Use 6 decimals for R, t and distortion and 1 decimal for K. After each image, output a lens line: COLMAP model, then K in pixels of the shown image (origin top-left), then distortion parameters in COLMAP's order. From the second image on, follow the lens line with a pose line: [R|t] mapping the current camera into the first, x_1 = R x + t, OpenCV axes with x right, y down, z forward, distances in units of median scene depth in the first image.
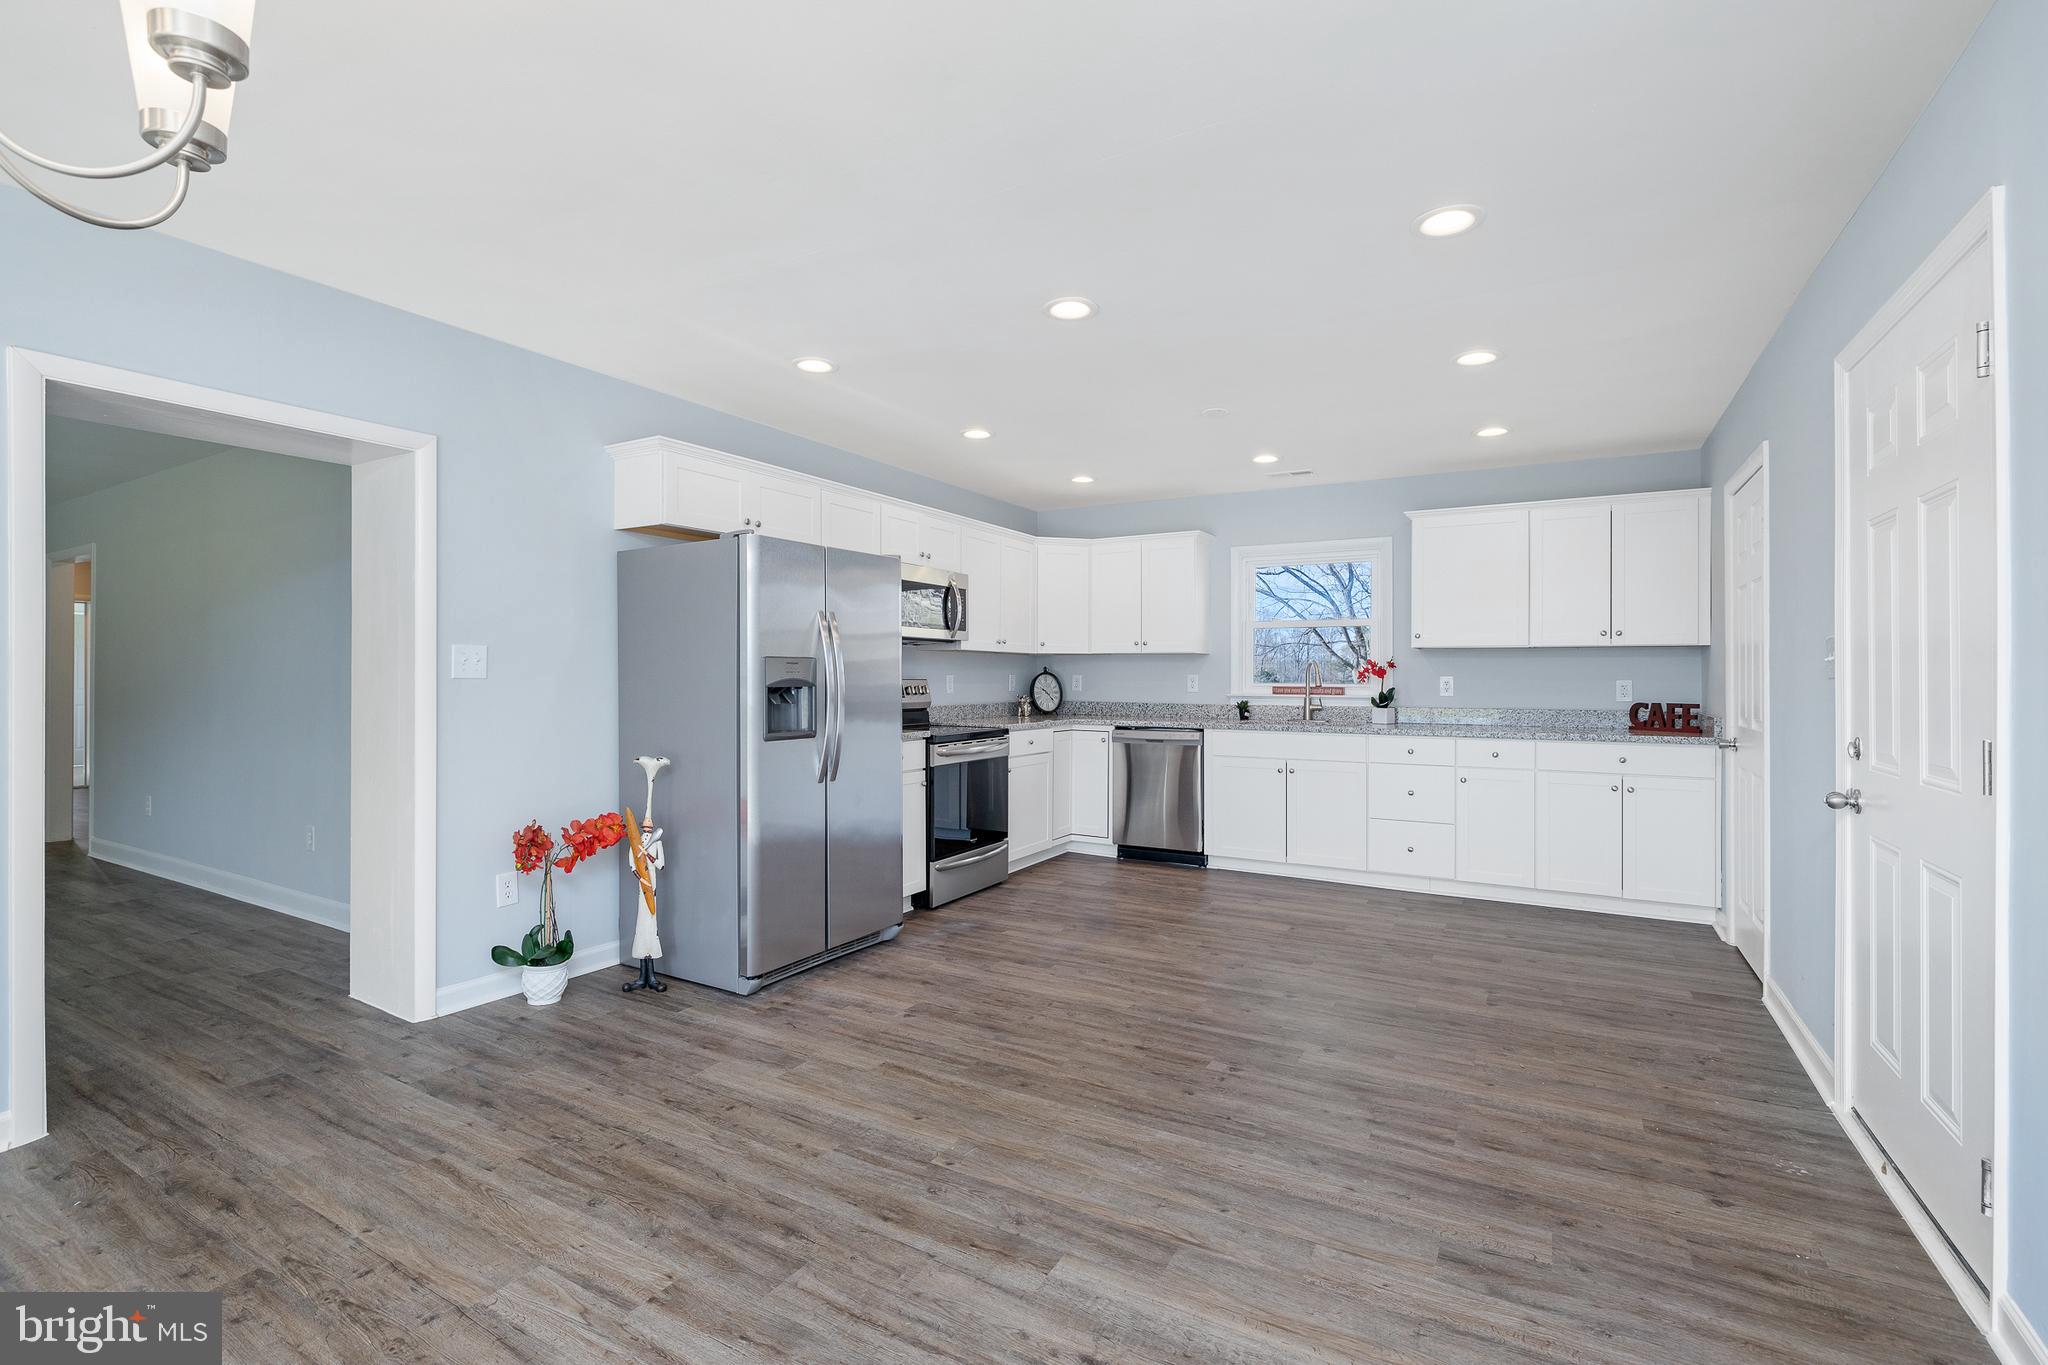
lens RADIAL K [[905.3, 0, 1019.5], [0, 905.3, 676.1], [0, 0, 1]] dist [-0.007507, 0.000961]
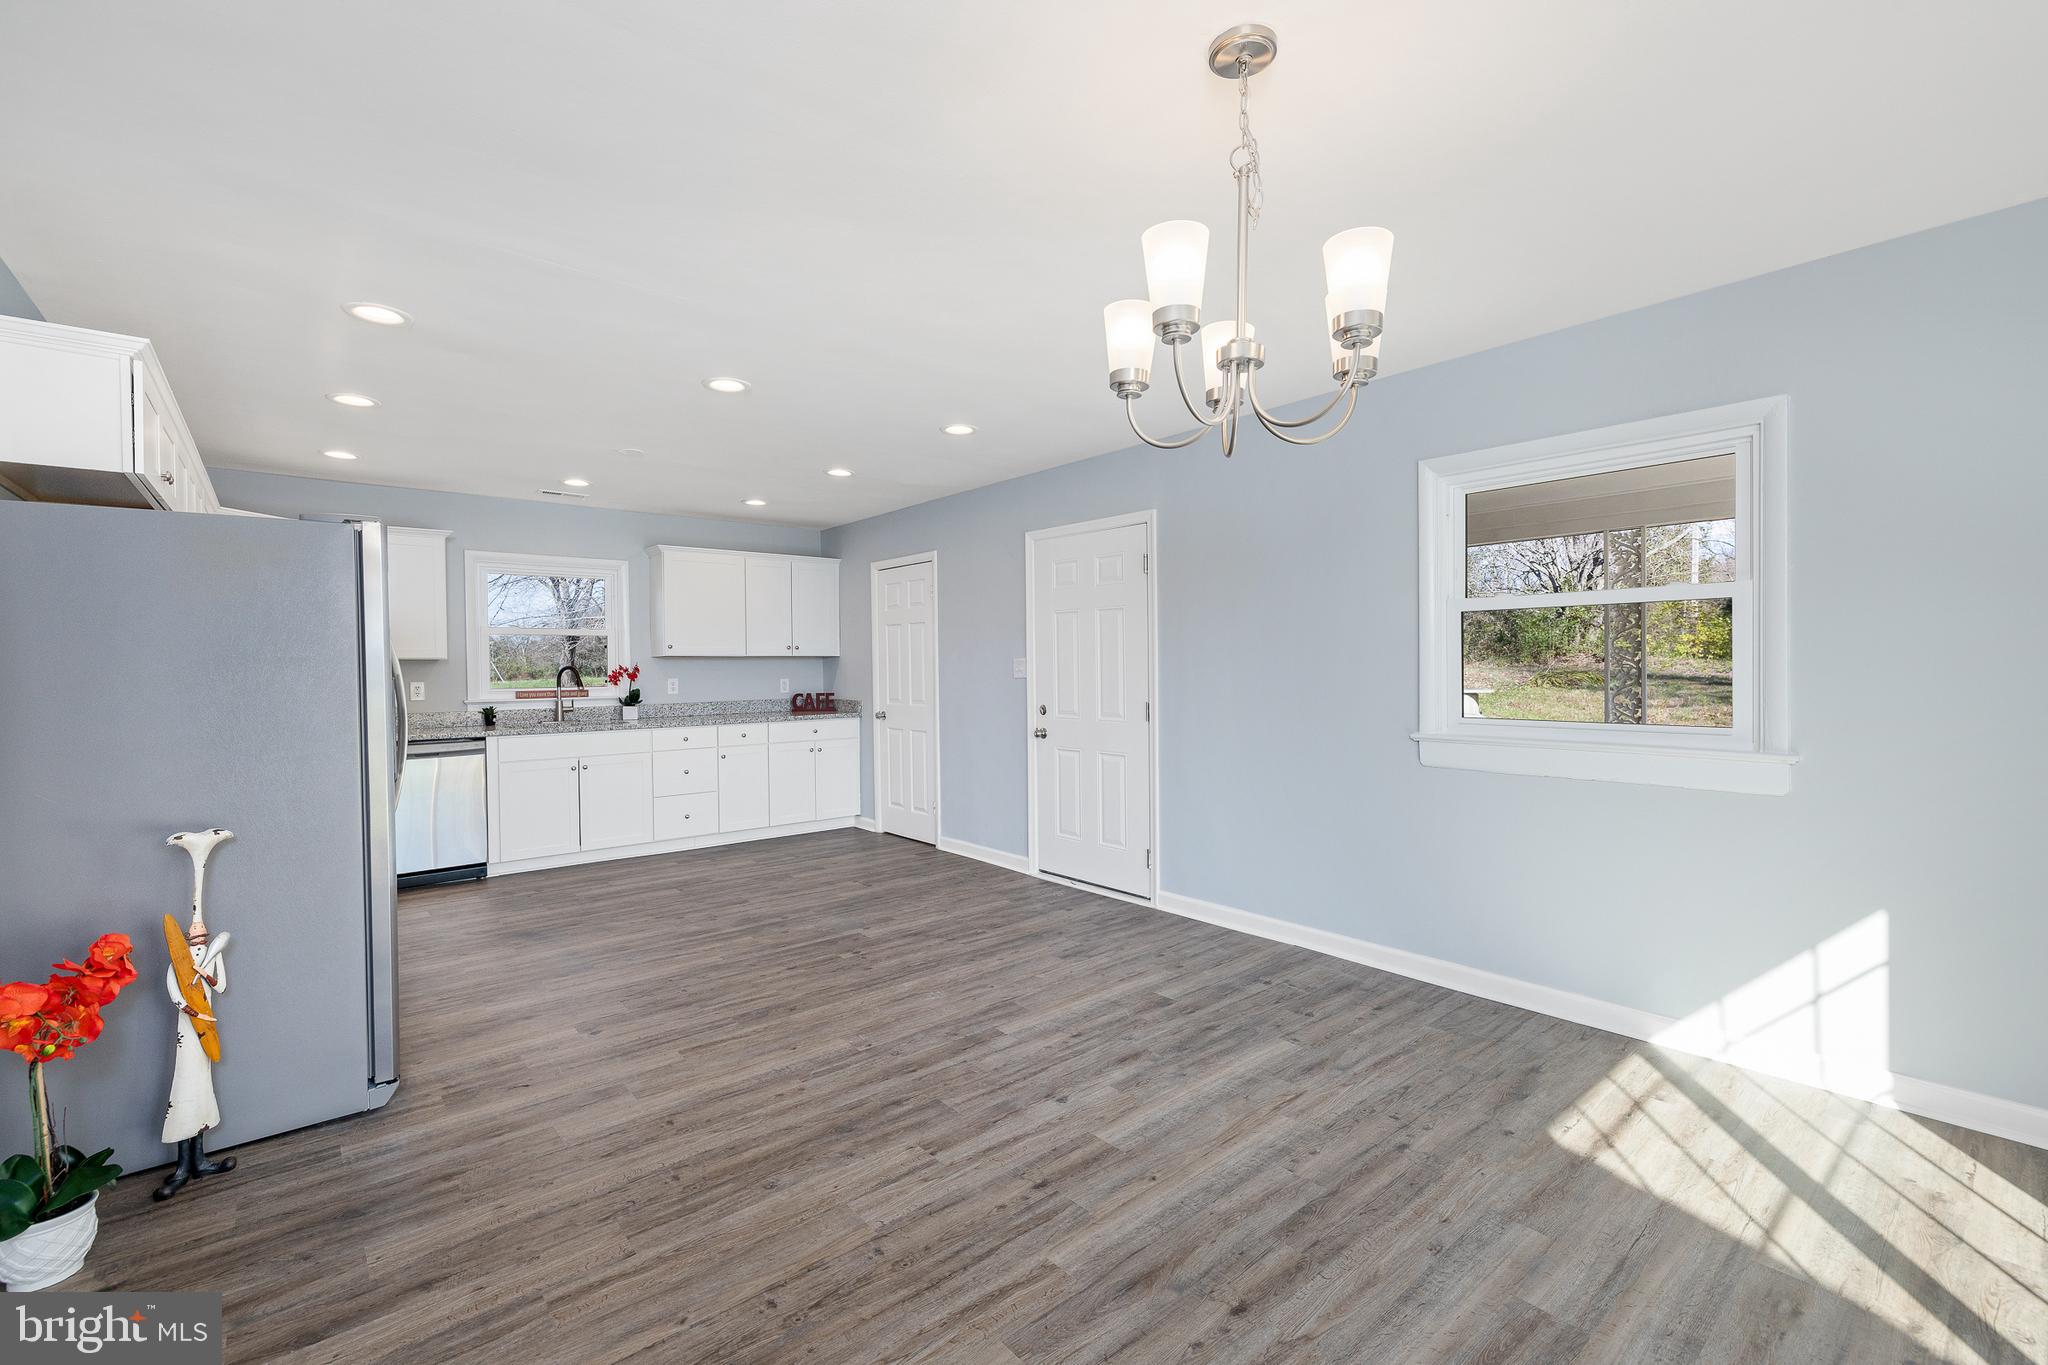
lens RADIAL K [[880.9, 0, 1020.1], [0, 880.9, 678.0], [0, 0, 1]] dist [-0.000925, 0.000064]
pose [[0.341461, -0.022265, 0.939632, -0.699313], [0.010244, 0.999748, 0.019966, -0.026559], [-0.939840, 0.002808, 0.341603, 0.178527]]
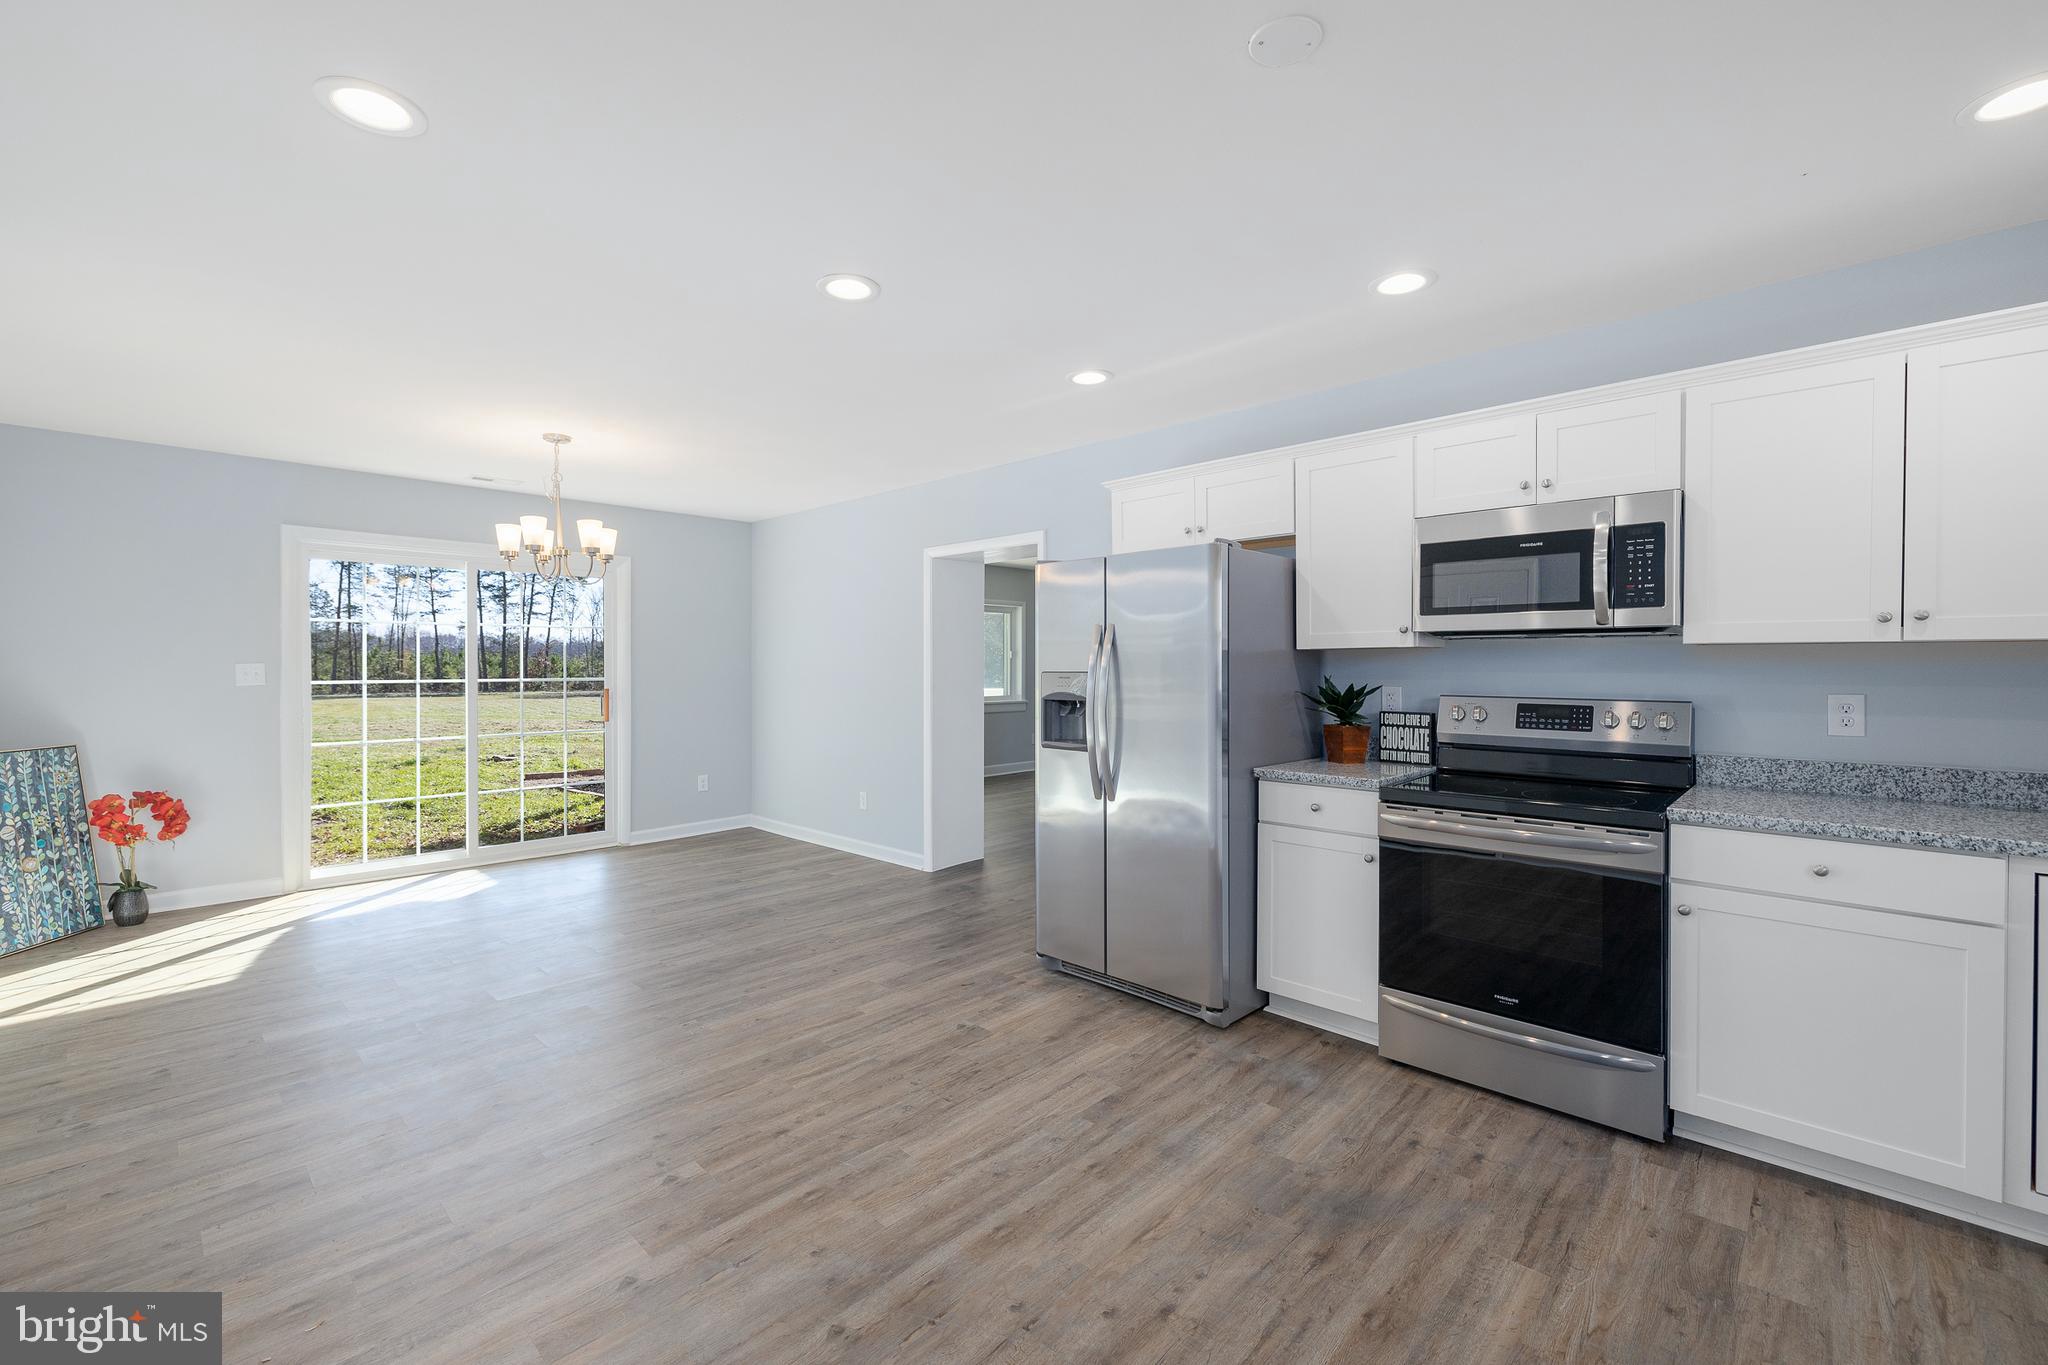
lens RADIAL K [[855.1, 0, 1022.6], [0, 855.1, 671.5], [0, 0, 1]] dist [0.000302, -0.001038]
pose [[-0.233174, 0.007568, -0.972406, 0.638514], [0.002128, 0.999971, 0.007273, -0.025344], [0.972433, -0.000374, -0.233184, 1.037051]]
